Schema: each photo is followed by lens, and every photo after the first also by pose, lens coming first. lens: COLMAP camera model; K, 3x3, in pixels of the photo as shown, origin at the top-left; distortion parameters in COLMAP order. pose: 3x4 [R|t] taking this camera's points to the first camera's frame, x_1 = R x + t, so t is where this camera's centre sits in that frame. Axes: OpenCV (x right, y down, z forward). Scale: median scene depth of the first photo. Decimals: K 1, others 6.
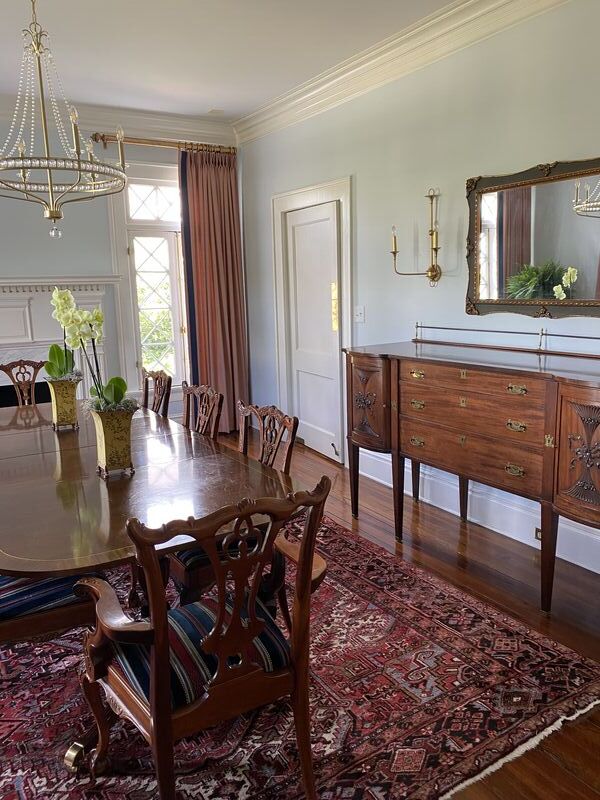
lens RADIAL K [[614.8, 0, 300.2], [0, 614.8, 398.0], [0, 0, 1]] dist [0.000431, -0.011665]
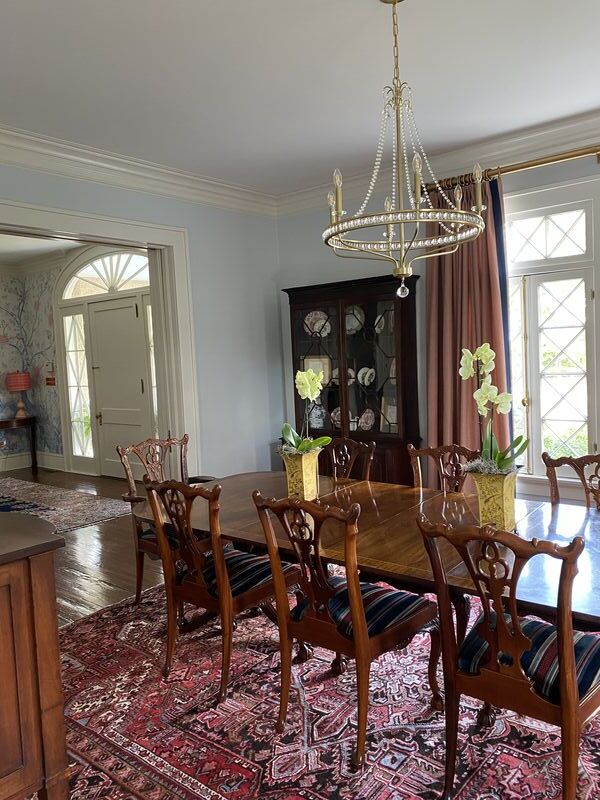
lens RADIAL K [[614.8, 0, 301.8], [0, 614.8, 398.9], [0, 0, 1]] dist [0.000431, -0.011665]
pose [[-0.947647, 0.071989, -0.311100, 0.060669], [-0.012140, 0.965429, 0.260382, -0.365045], [0.319089, 0.250527, -0.914012, 1.853480]]
